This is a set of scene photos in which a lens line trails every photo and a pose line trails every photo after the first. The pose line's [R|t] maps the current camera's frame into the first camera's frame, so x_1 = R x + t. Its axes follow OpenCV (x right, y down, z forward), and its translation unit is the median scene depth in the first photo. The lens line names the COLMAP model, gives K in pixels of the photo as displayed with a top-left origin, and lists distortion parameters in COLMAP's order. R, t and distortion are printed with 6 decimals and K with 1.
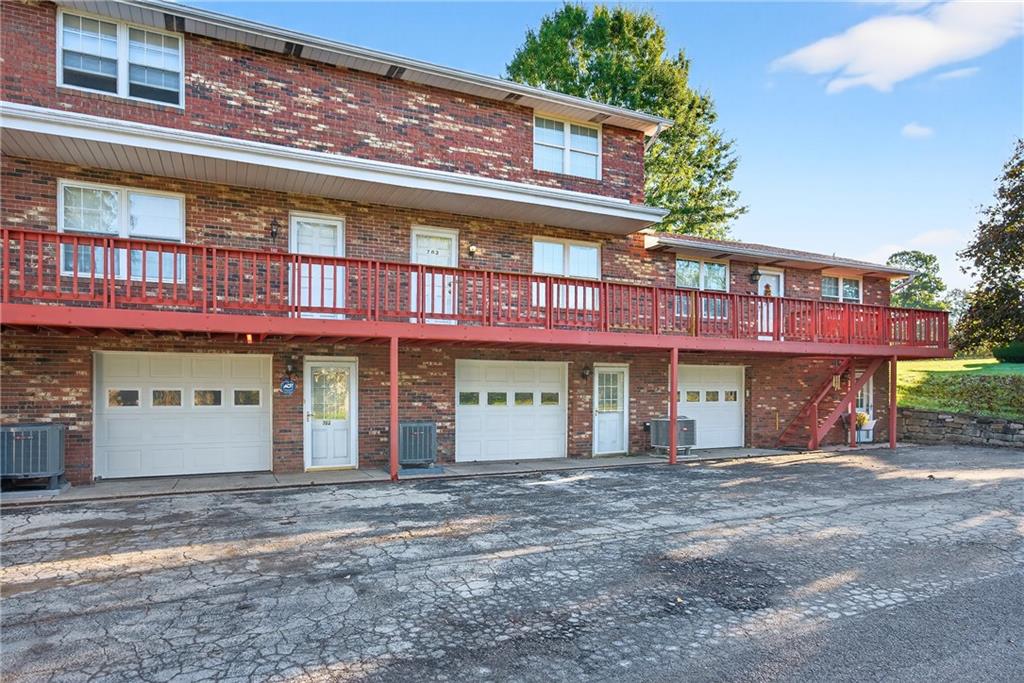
lens RADIAL K [[546.9, 0, 489.2], [0, 546.9, 360.5], [0, 0, 1]] dist [-0.028389, 0.030635]
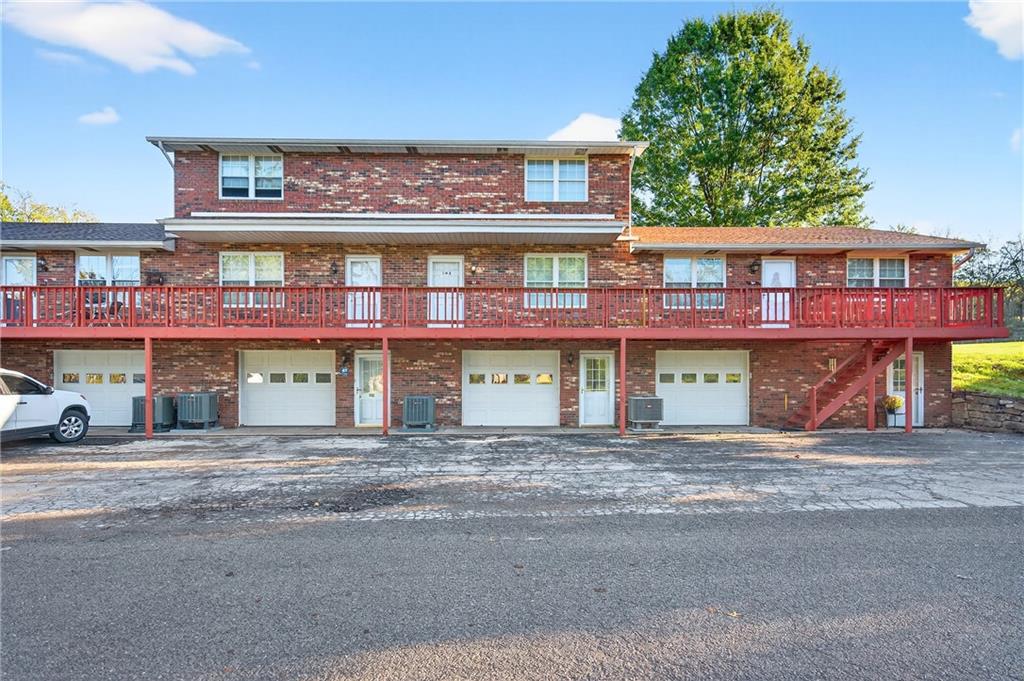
lens RADIAL K [[465.4, 0, 512.0], [0, 465.4, 340.5], [0, 0, 1]] dist [0.003392, -0.000428]
pose [[0.932909, -0.022865, -0.359386, 0.478232], [0.020367, 0.999735, -0.010737, -0.011748], [0.359536, 0.002697, 0.933127, -0.041584]]
